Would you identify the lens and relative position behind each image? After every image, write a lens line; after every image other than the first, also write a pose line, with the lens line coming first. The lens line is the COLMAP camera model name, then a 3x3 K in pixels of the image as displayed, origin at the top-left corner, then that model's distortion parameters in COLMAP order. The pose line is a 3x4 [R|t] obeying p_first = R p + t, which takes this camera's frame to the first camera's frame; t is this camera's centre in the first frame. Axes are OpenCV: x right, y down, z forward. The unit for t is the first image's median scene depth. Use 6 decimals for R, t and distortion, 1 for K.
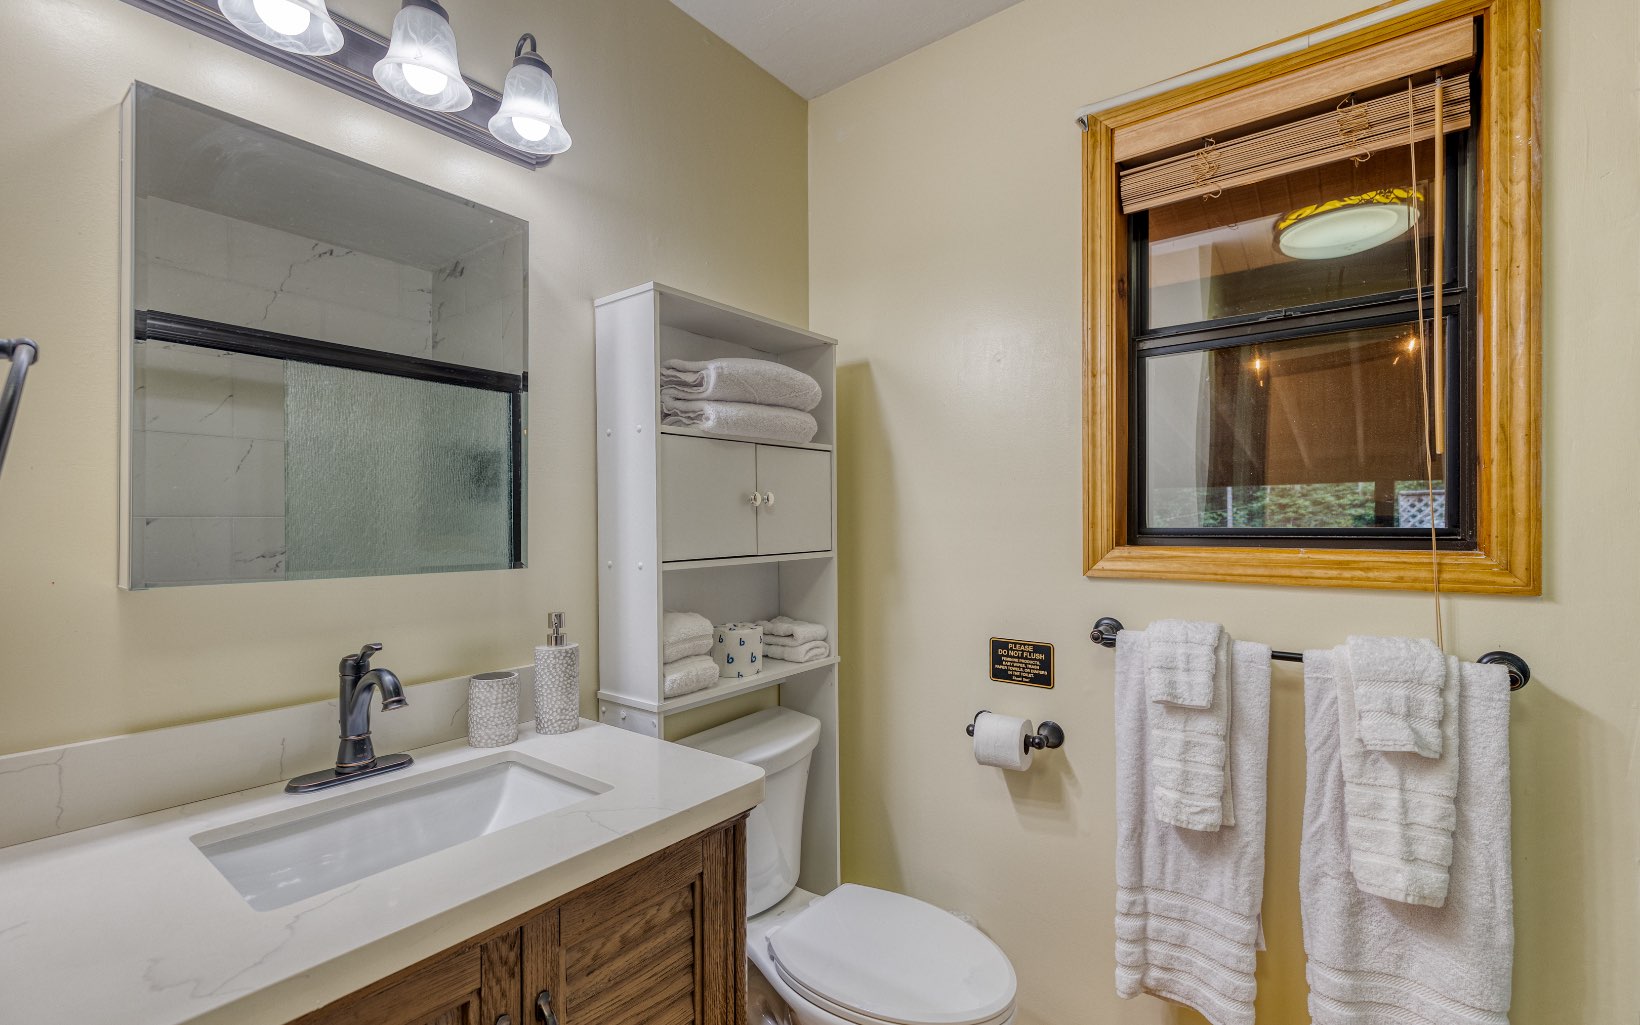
lens RADIAL K [[724.0, 0, 820.2], [0, 724.0, 510.5], [0, 0, 1]] dist [0.000345, 0.000376]
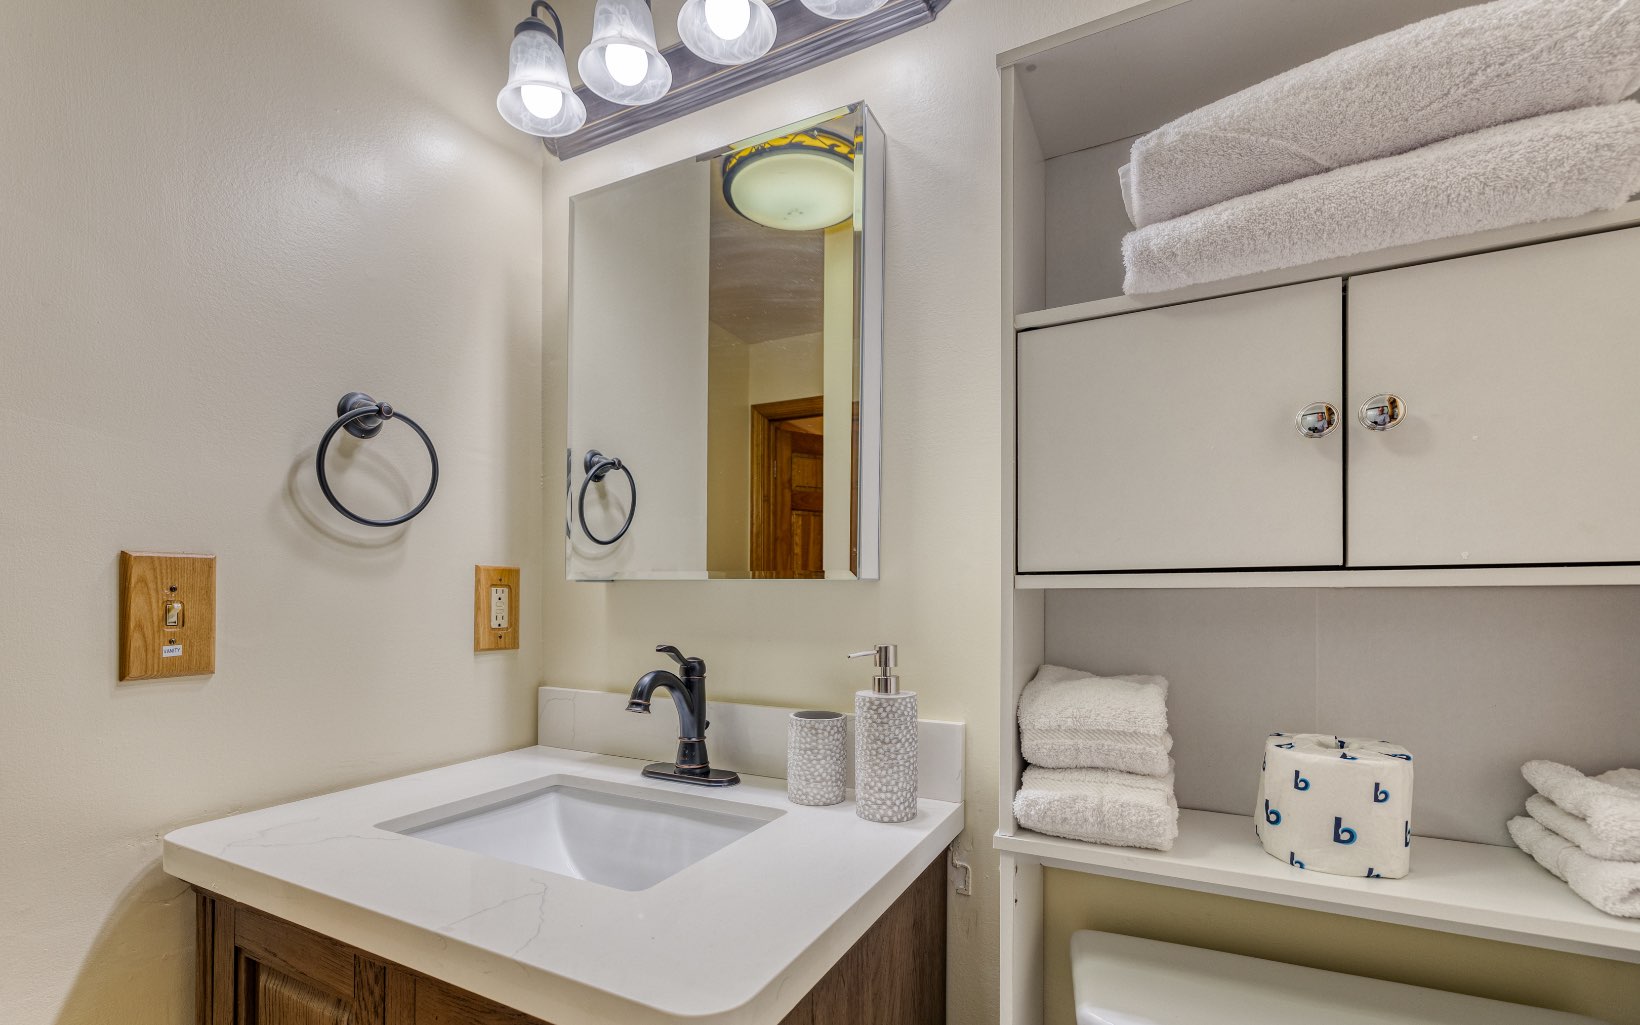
lens RADIAL K [[687.4, 0, 715.1], [0, 687.4, 585.2], [0, 0, 1]] dist [0.000858, 0.000272]
pose [[0.161059, -0.002900, -0.986940, 0.244278], [0.014510, 0.999895, -0.000570, 0.077877], [0.986838, -0.014229, 0.161084, 0.700436]]
